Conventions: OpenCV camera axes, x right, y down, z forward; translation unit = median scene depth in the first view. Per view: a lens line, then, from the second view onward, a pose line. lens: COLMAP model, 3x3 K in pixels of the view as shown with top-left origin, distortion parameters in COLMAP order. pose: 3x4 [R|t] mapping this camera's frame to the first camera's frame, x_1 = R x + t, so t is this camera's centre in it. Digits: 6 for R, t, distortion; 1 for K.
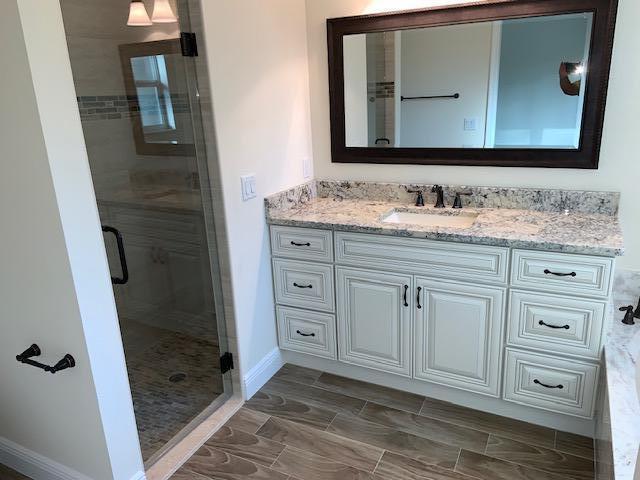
lens RADIAL K [[481.4, 0, 323.1], [0, 481.4, 236.2], [0, 0, 1]] dist [0.124344, -0.148931]
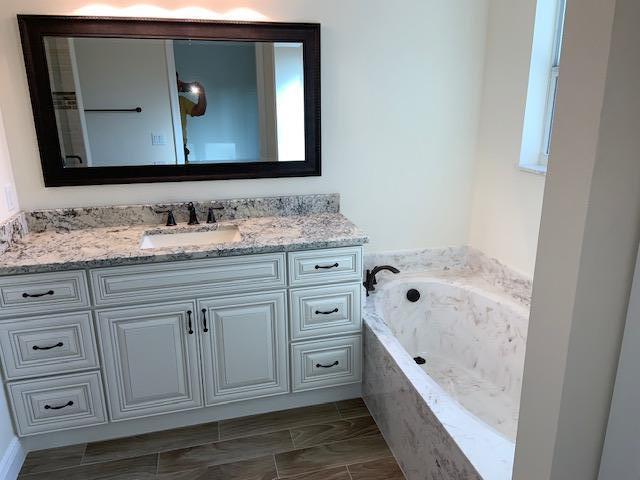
lens RADIAL K [[481.4, 0, 323.1], [0, 481.4, 236.2], [0, 0, 1]] dist [0.124344, -0.148931]
pose [[0.759911, -0.147008, 0.633186, -0.201018], [0.165486, 0.985748, 0.030257, -0.026140], [-0.628610, 0.081790, 0.773408, 0.100342]]
